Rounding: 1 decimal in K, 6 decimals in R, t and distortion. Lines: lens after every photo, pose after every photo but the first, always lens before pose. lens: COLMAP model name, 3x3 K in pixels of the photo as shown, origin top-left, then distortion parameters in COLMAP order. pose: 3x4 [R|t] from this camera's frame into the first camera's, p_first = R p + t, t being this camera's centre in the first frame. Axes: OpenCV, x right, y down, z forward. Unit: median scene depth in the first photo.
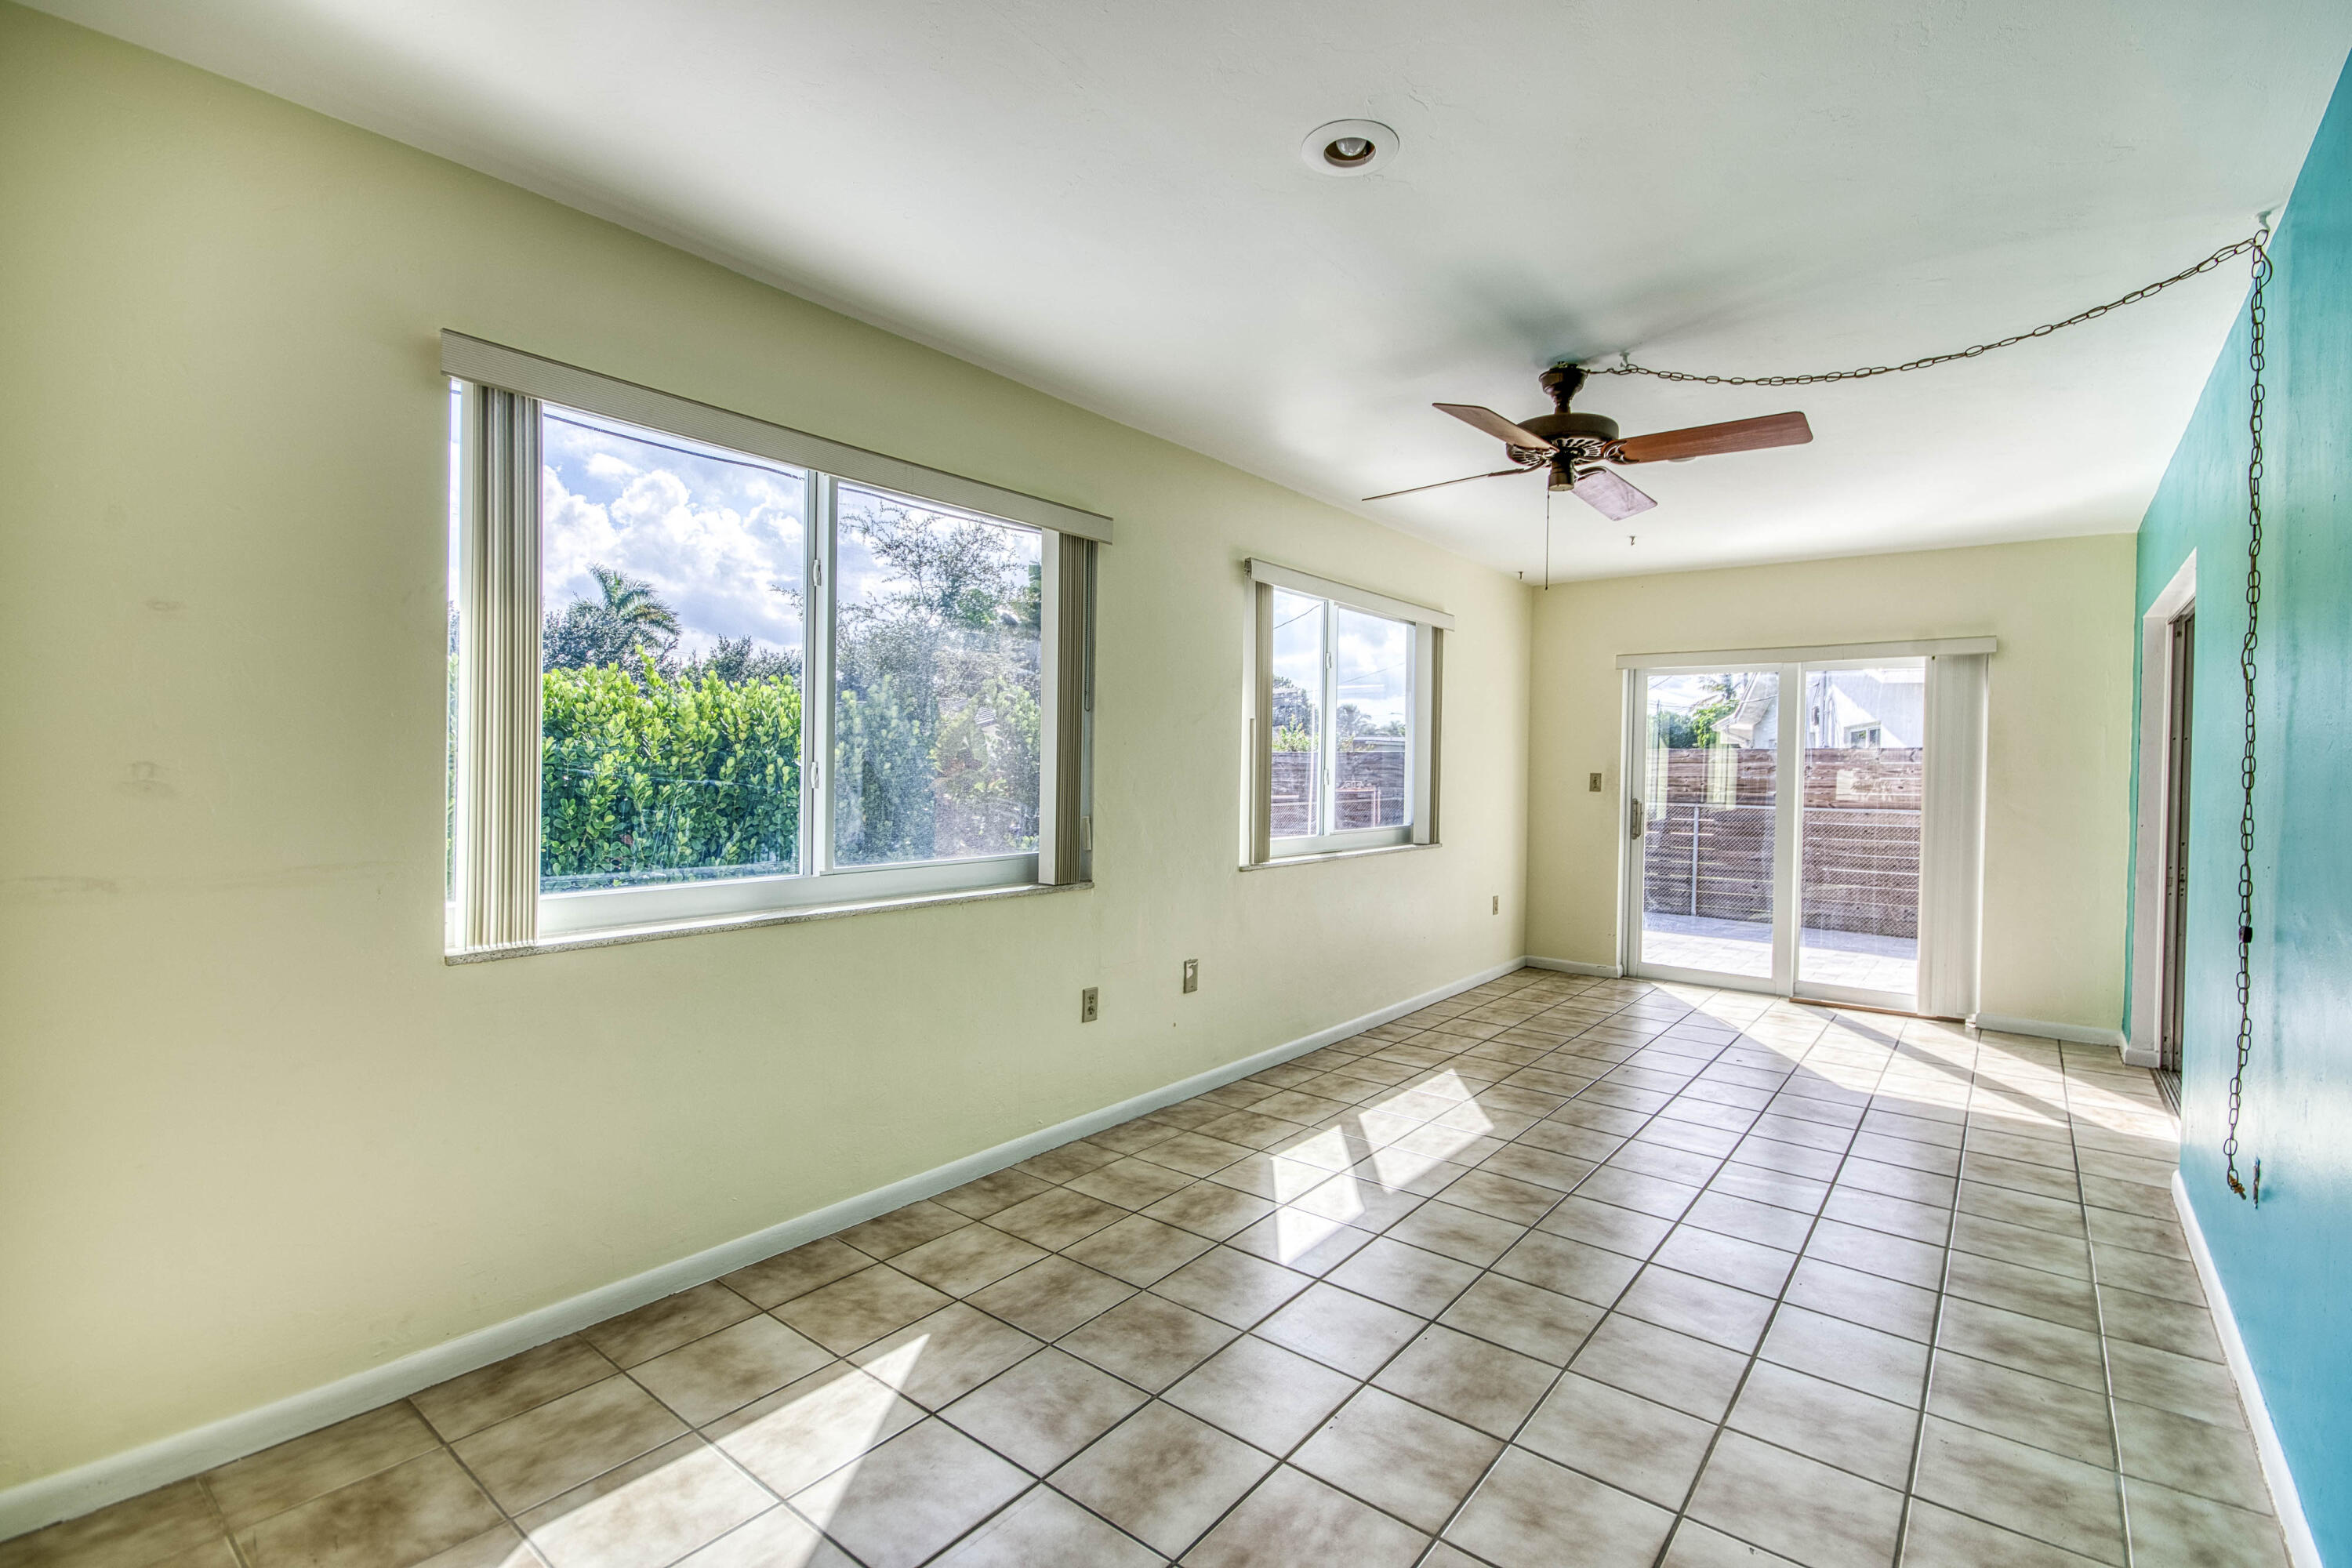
lens RADIAL K [[1042.1, 0, 1240.2], [0, 1042.1, 771.3], [0, 0, 1]] dist [0.005085, -0.009124]
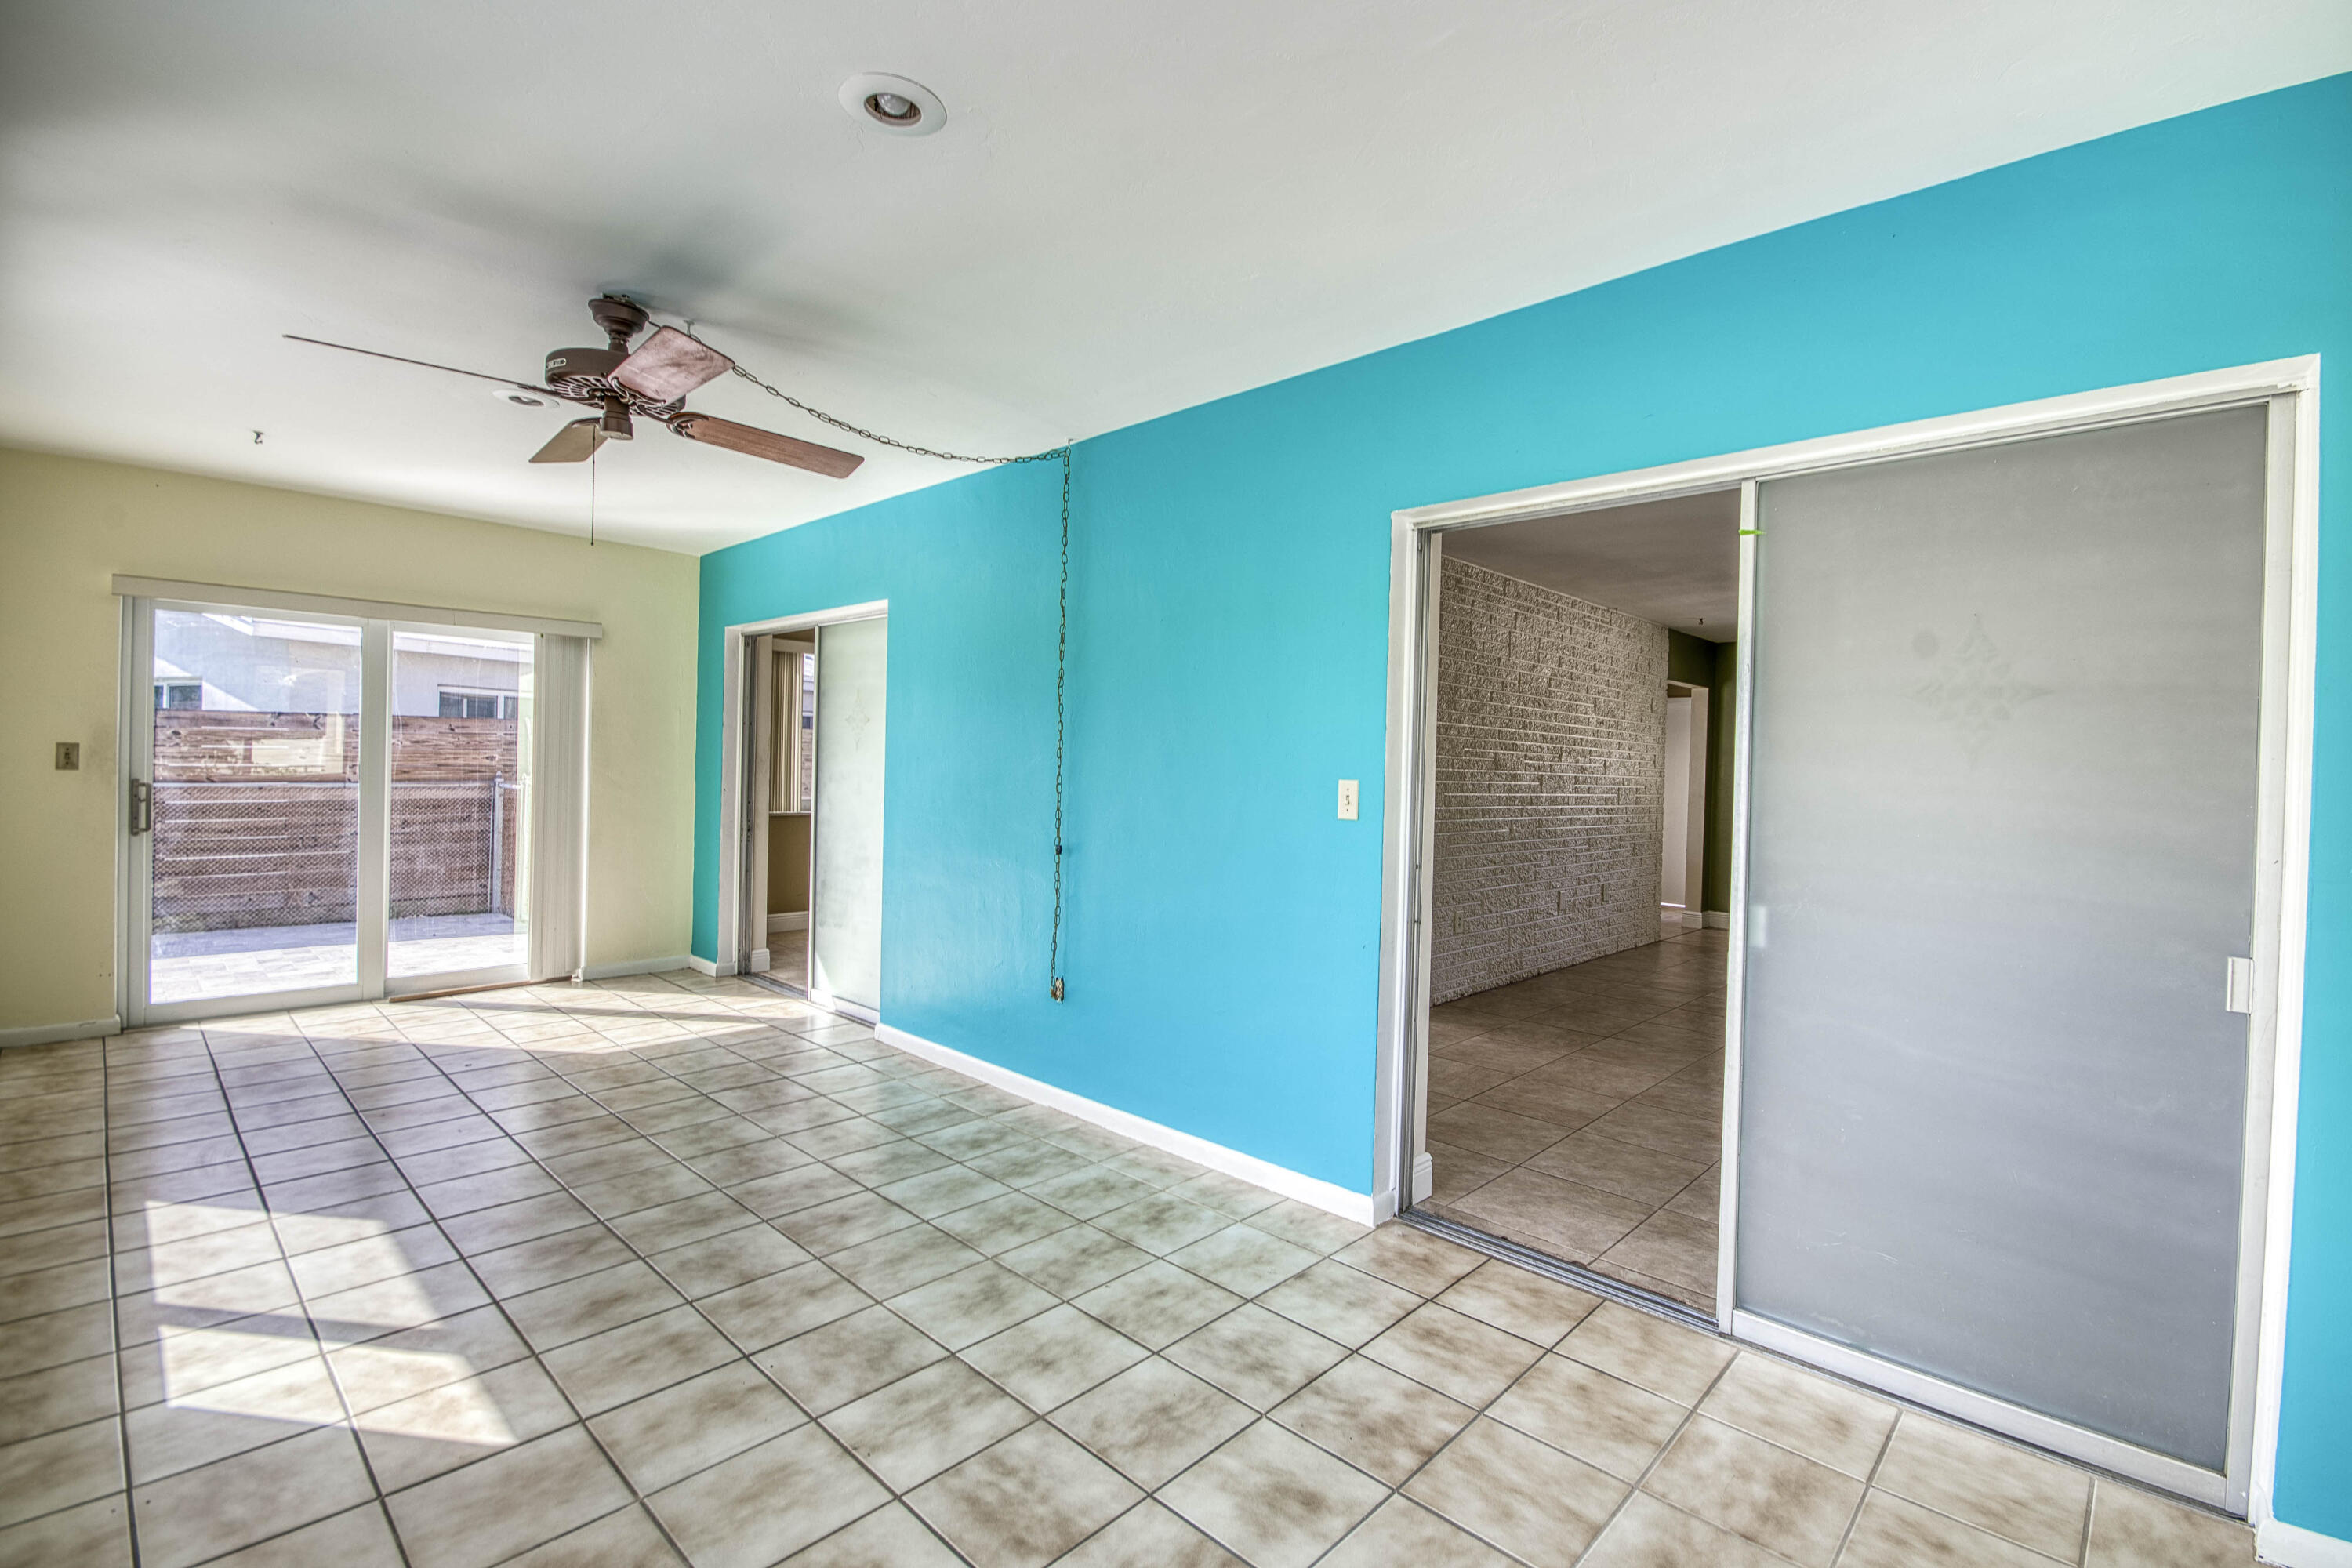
lens RADIAL K [[1042.1, 0, 1224.3], [0, 1042.1, 777.5], [0, 0, 1]] dist [0.005085, -0.009124]
pose [[0.099979, -0.026852, 0.994627, -0.439713], [-0.014959, 0.999482, 0.028487, -0.011378], [-0.994877, -0.017726, 0.099525, 0.321203]]
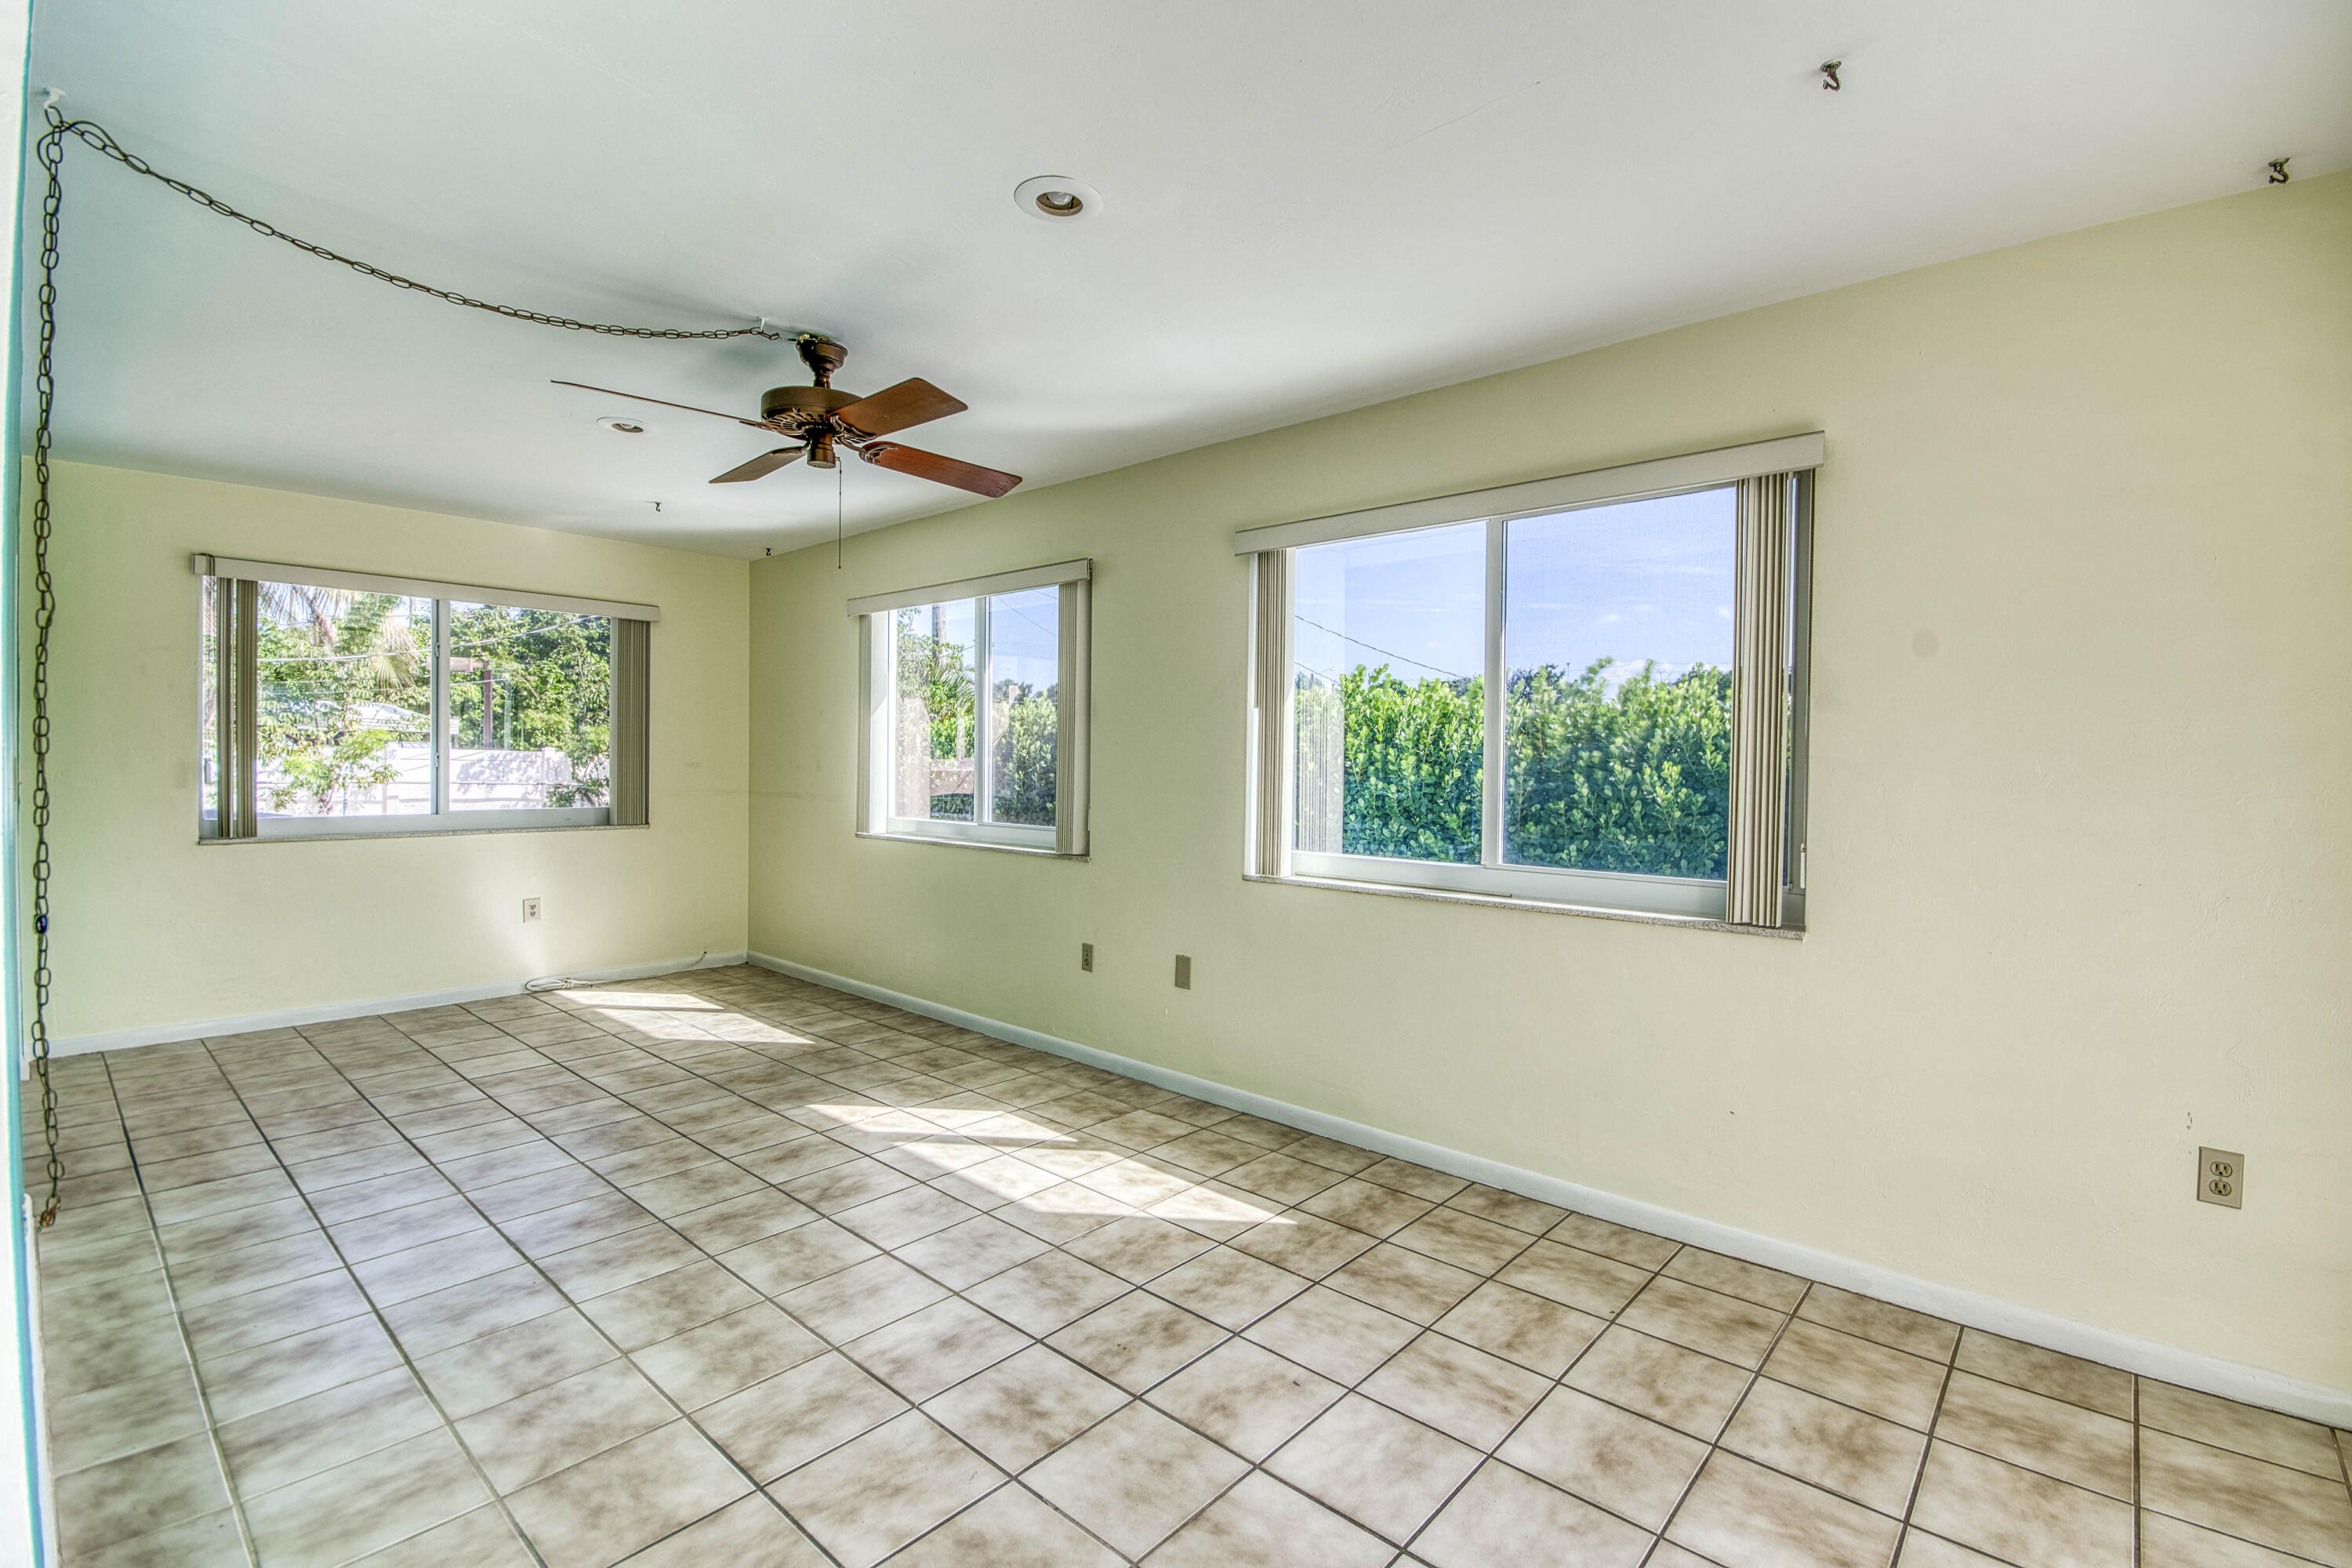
lens RADIAL K [[1042.1, 0, 1227.0], [0, 1042.1, 769.9], [0, 0, 1]] dist [0.005085, -0.009124]
pose [[-0.062118, -0.007084, -0.998044, 1.029907], [-0.020563, 0.999772, -0.005816, 0.007386], [0.997857, 0.020162, -0.062249, 1.188577]]
